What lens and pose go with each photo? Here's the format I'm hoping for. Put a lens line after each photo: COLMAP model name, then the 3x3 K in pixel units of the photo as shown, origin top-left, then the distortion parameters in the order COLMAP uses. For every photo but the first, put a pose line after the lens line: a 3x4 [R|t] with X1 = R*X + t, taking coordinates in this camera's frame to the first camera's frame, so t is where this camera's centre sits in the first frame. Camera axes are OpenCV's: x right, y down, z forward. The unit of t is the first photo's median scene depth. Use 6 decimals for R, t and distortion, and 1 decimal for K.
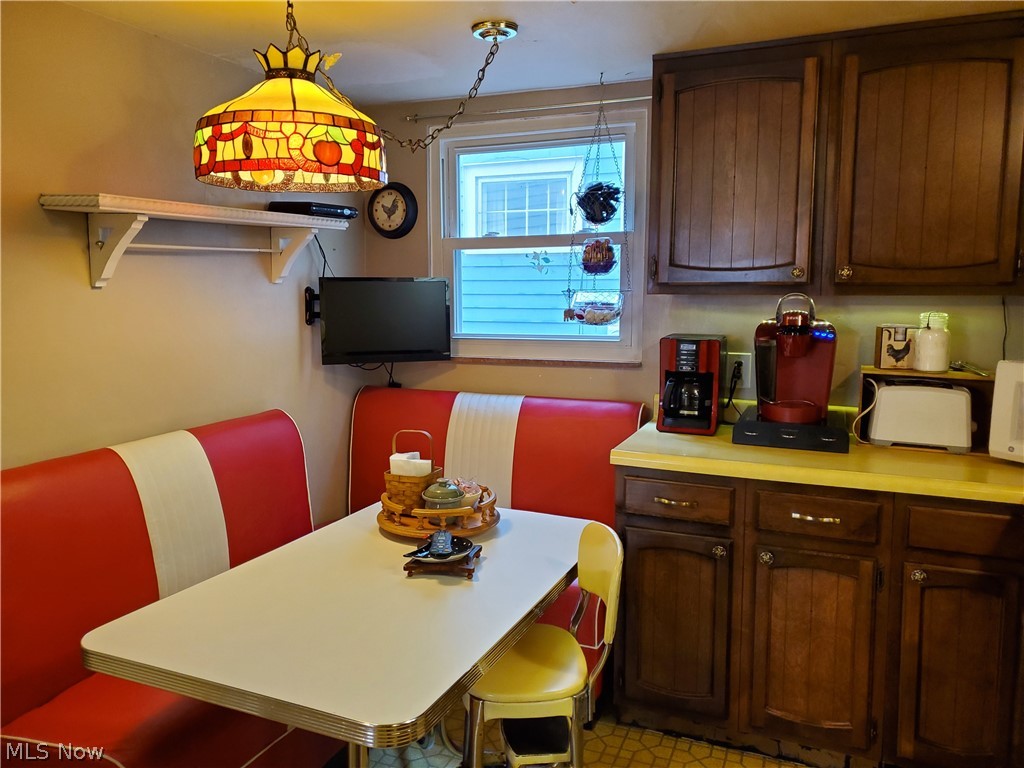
lens RADIAL K [[790.9, 0, 510.9], [0, 790.9, 374.9], [0, 0, 1]] dist [0.041684, -0.029787]
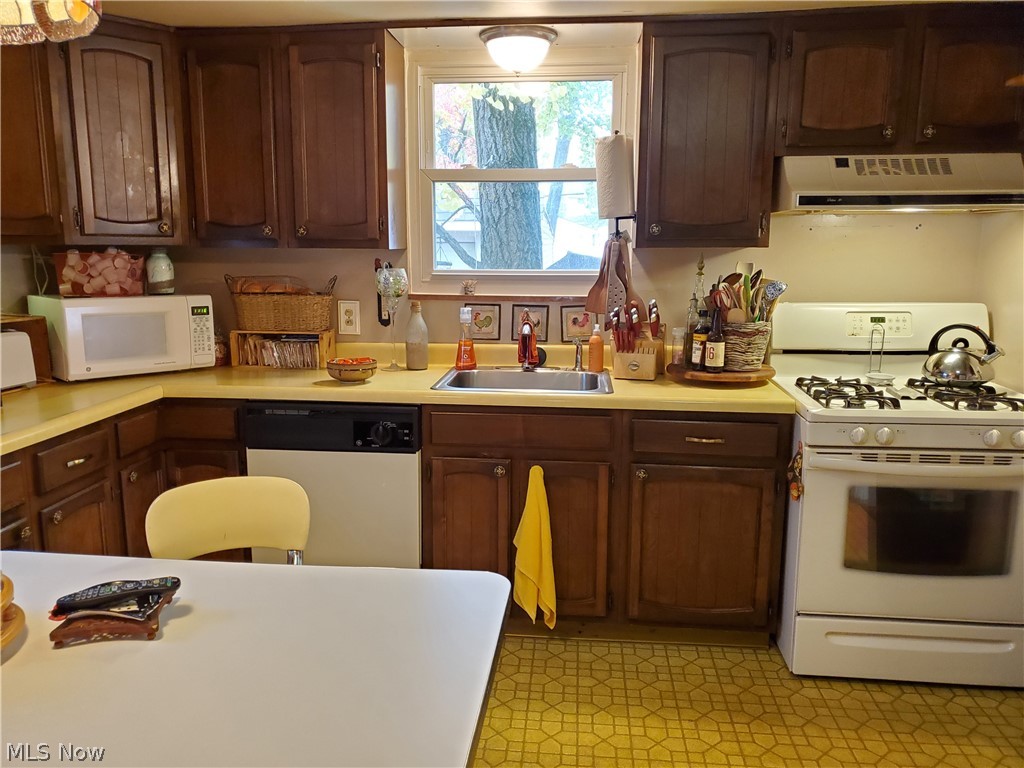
lens RADIAL K [[790.9, 0, 508.1], [0, 790.9, 385.3], [0, 0, 1]] dist [0.041684, -0.029787]
pose [[-0.297442, -0.173679, 0.938810, -0.672172], [0.096742, 0.972771, 0.210612, -0.074043], [-0.949826, 0.153467, -0.272541, 0.654613]]
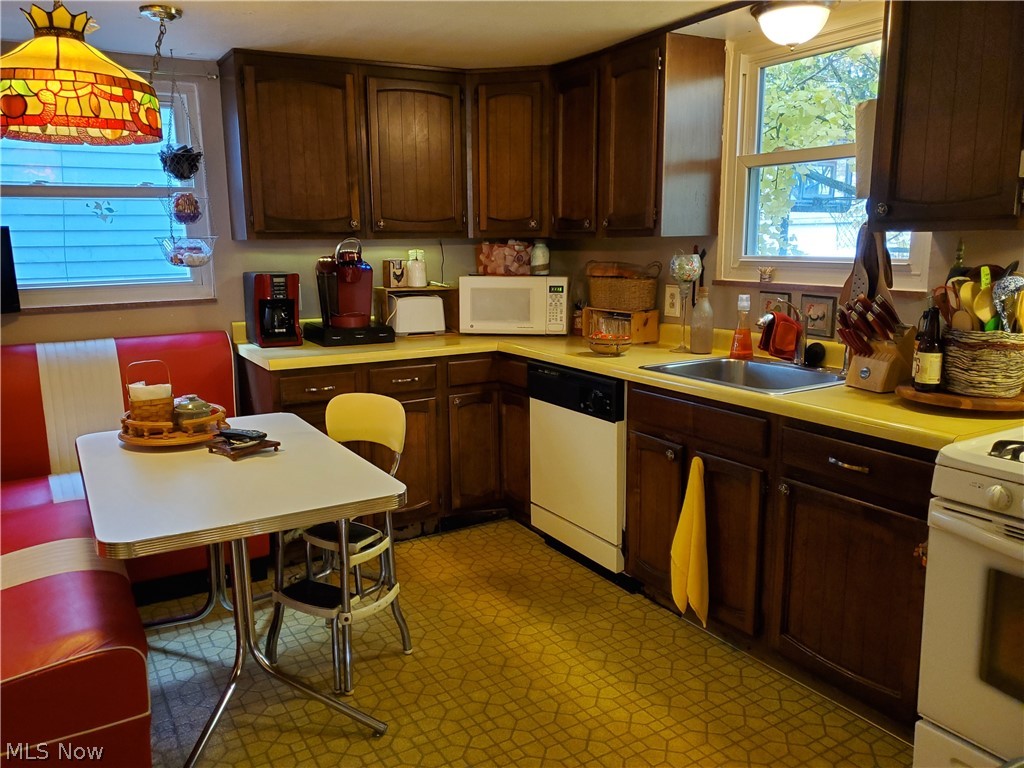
lens RADIAL K [[790.9, 0, 509.7], [0, 790.9, 390.7], [0, 0, 1]] dist [0.041684, -0.029787]
pose [[0.588469, -0.164371, 0.791636, -0.668259], [0.101065, 0.986392, 0.129682, 0.013975], [-0.802179, 0.003693, 0.597073, -0.103430]]
